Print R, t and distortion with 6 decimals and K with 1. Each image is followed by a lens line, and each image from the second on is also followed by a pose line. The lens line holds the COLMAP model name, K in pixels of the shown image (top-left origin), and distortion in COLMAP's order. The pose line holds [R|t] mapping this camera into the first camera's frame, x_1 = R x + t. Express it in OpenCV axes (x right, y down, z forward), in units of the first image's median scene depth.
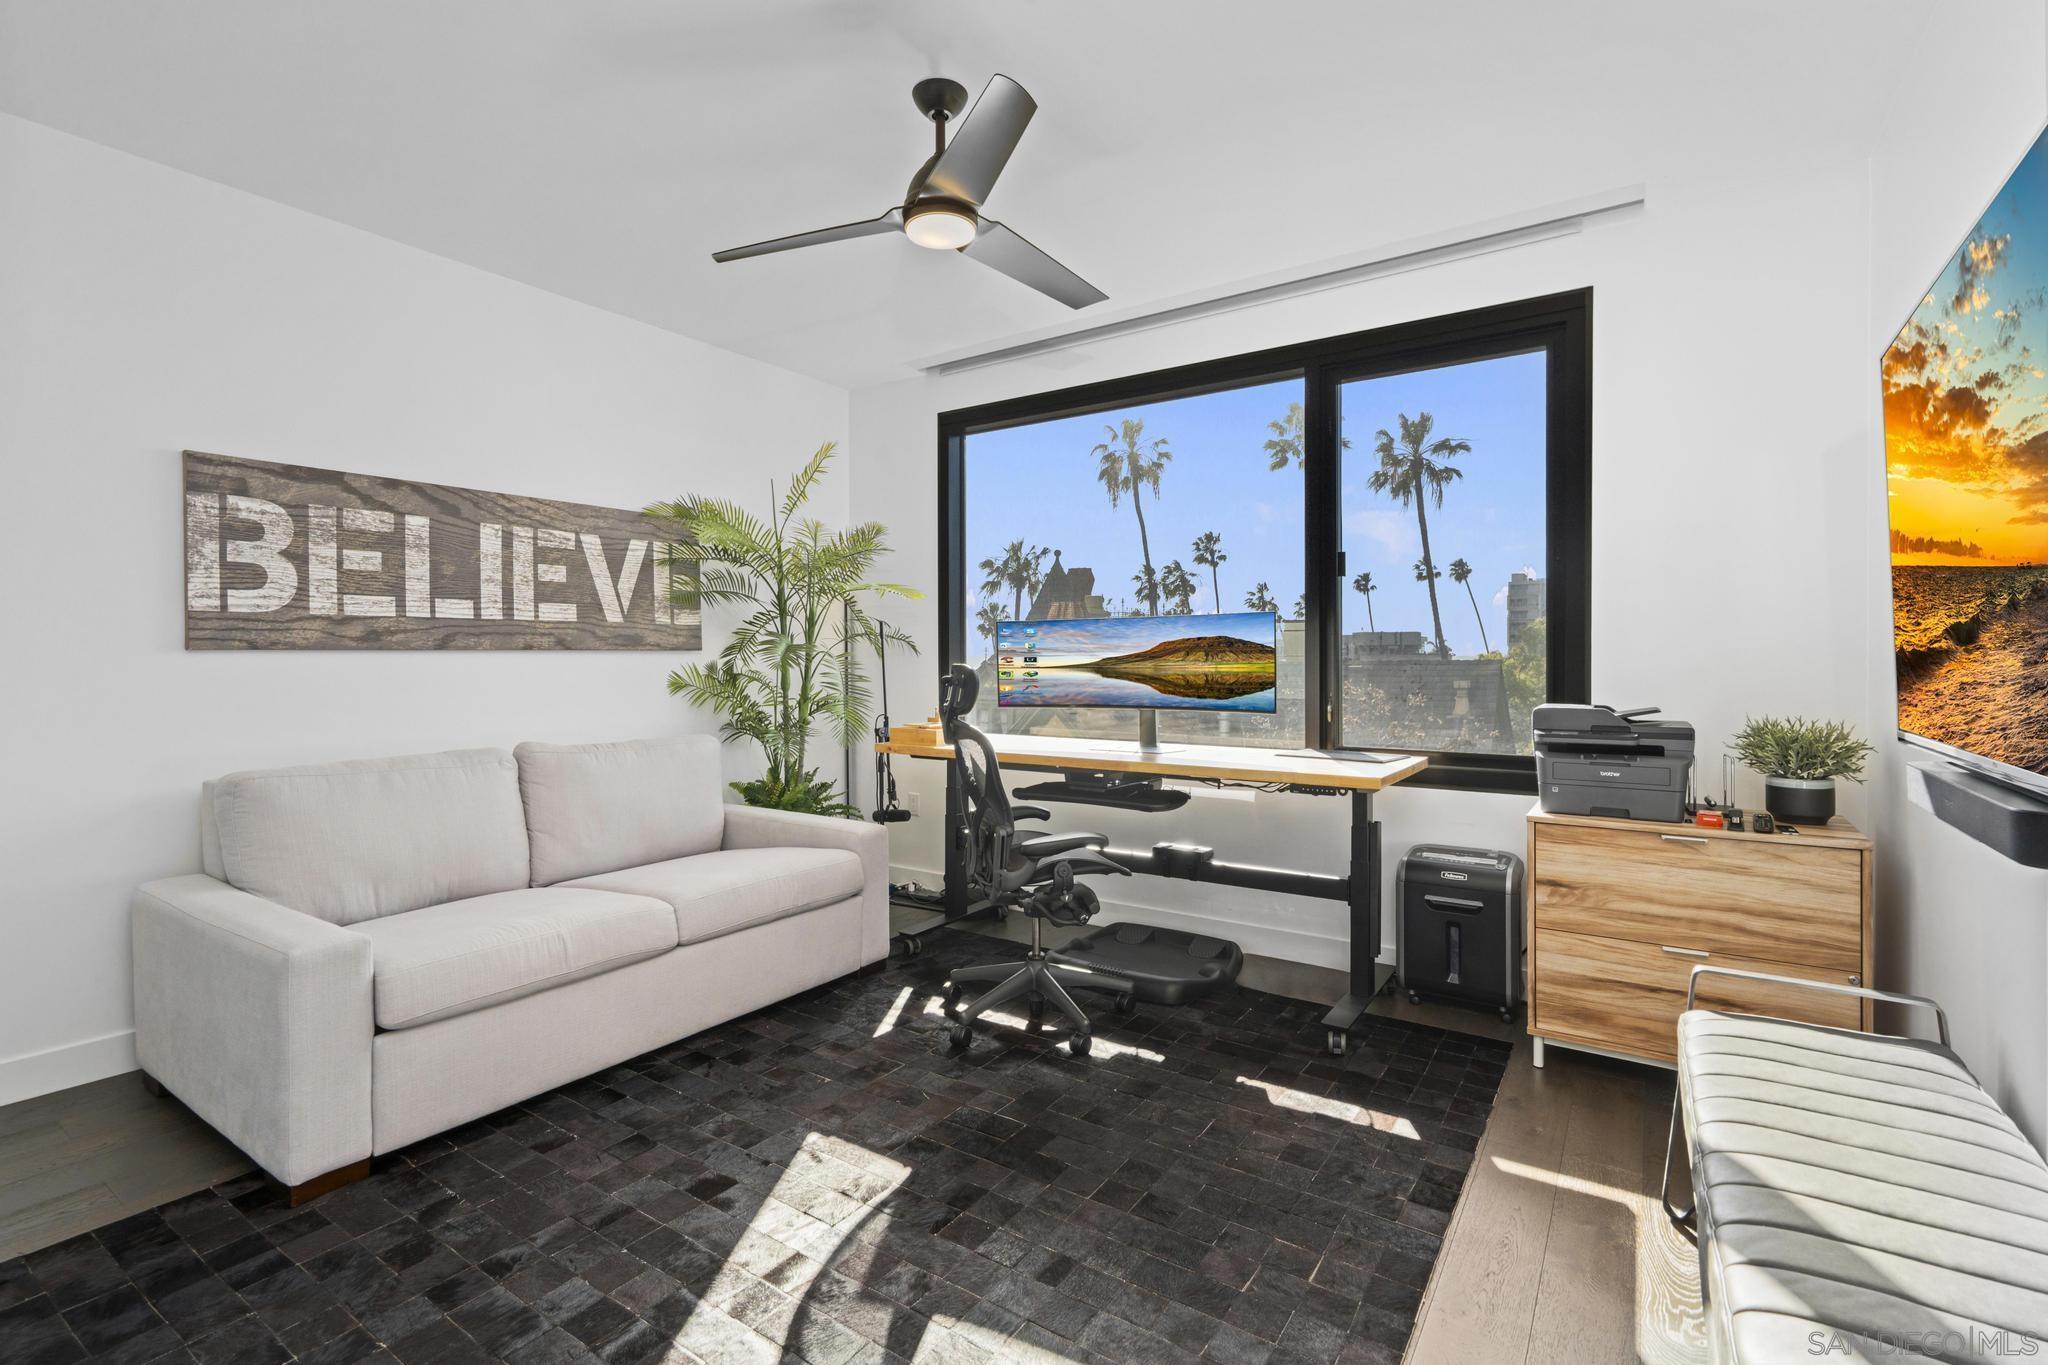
lens RADIAL K [[932.6, 0, 1024.4], [0, 932.6, 669.1], [0, 0, 1]] dist [0.000505, -0.000349]
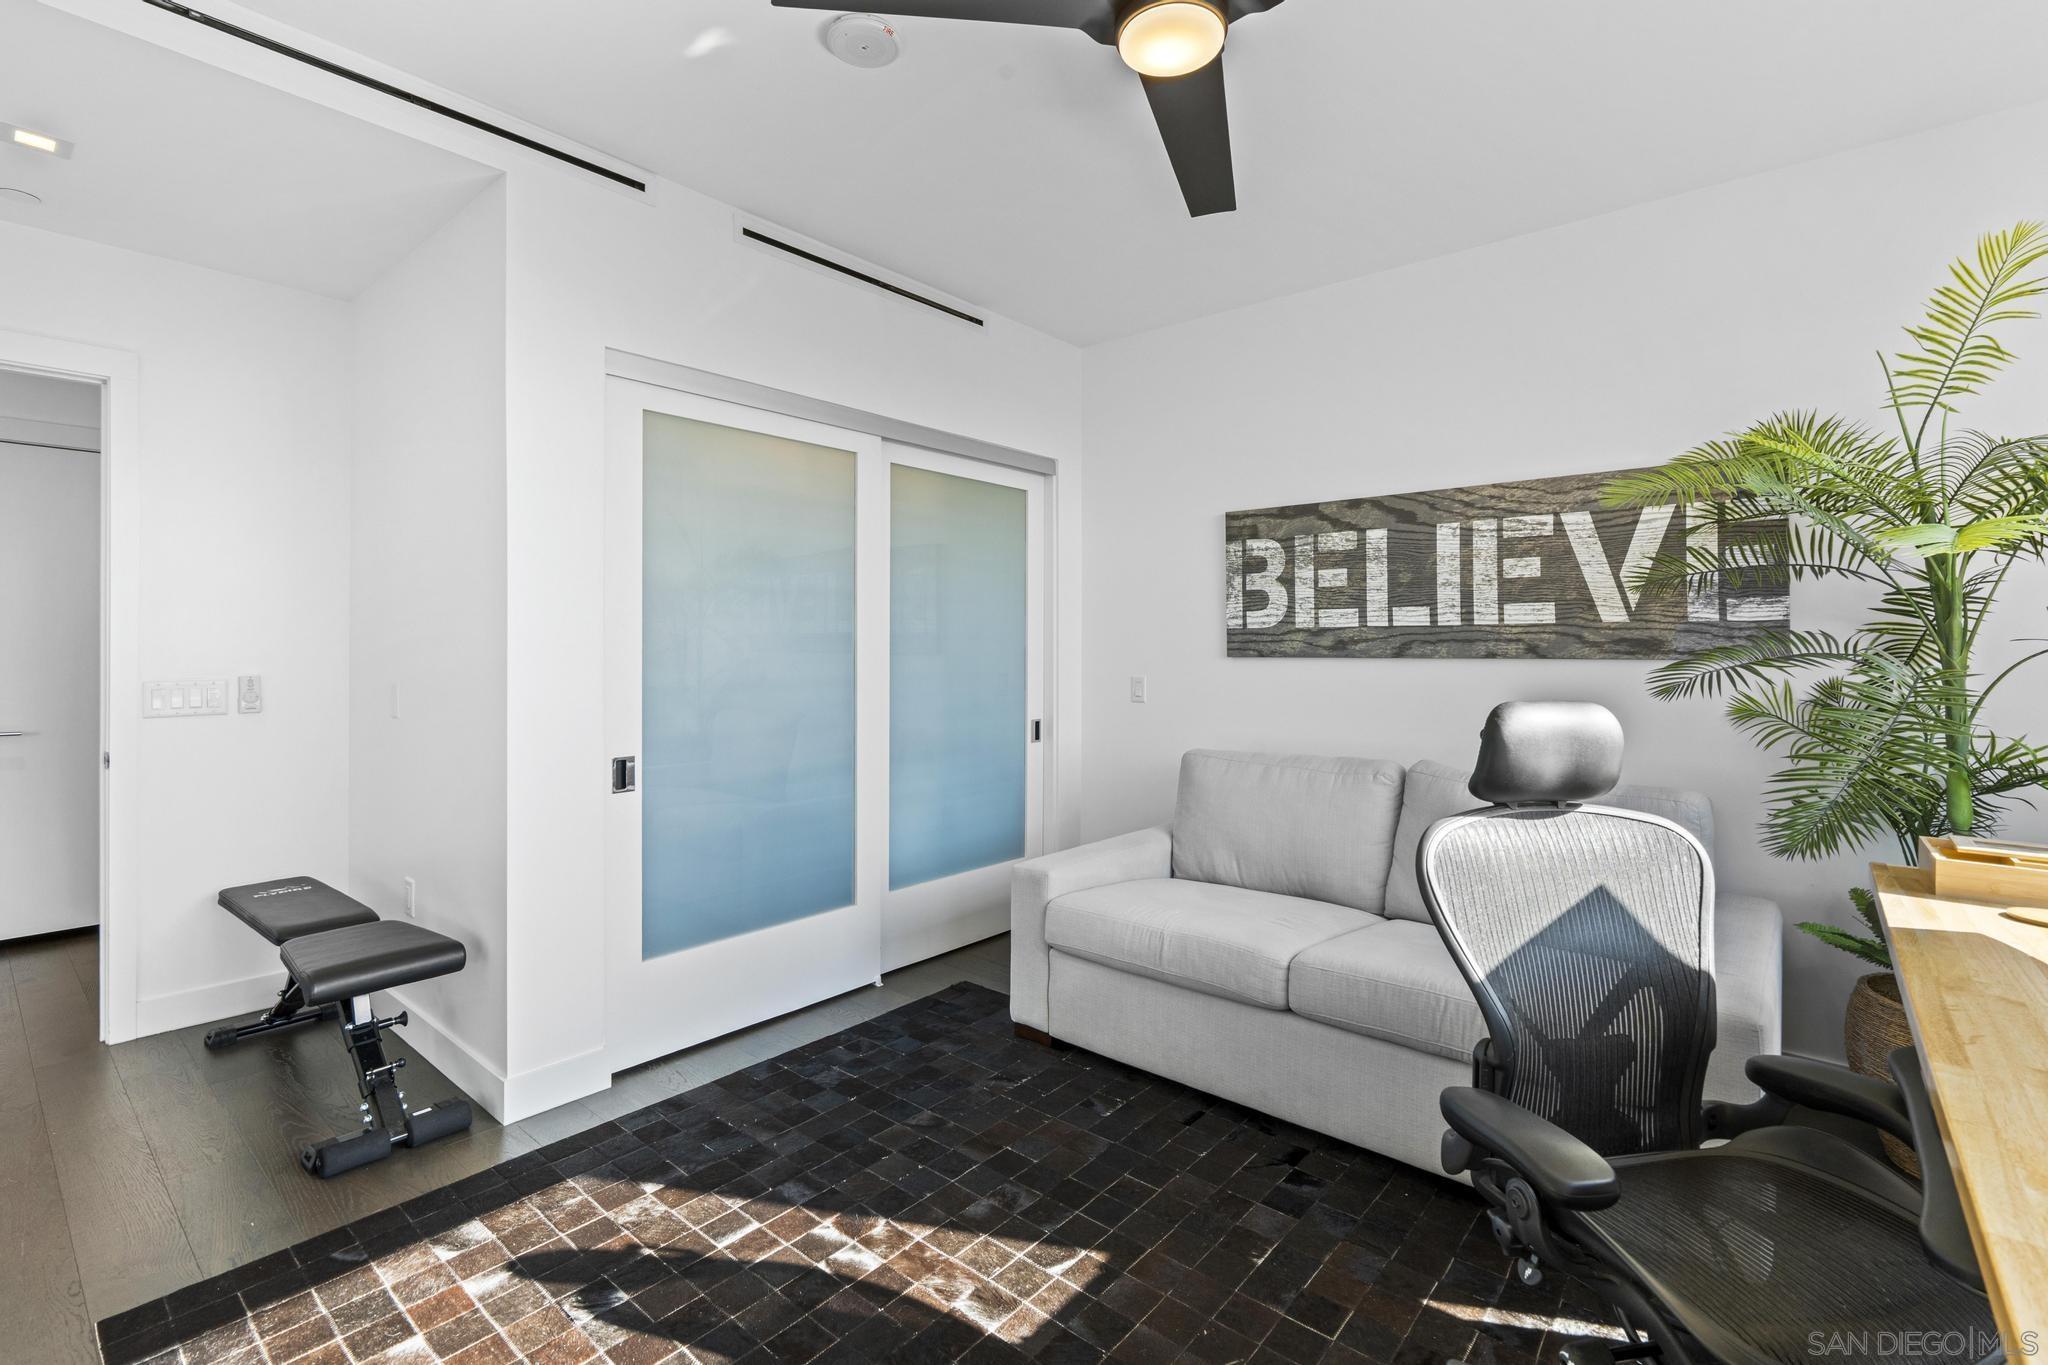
lens RADIAL K [[932.6, 0, 1012.0], [0, 932.6, 648.3], [0, 0, 1]] dist [0.000505, -0.000349]
pose [[-0.109662, 0.001197, -0.993968, 0.421583], [-0.016335, 0.999862, 0.003006, -0.027423], [0.993835, 0.016566, -0.109627, 0.701283]]
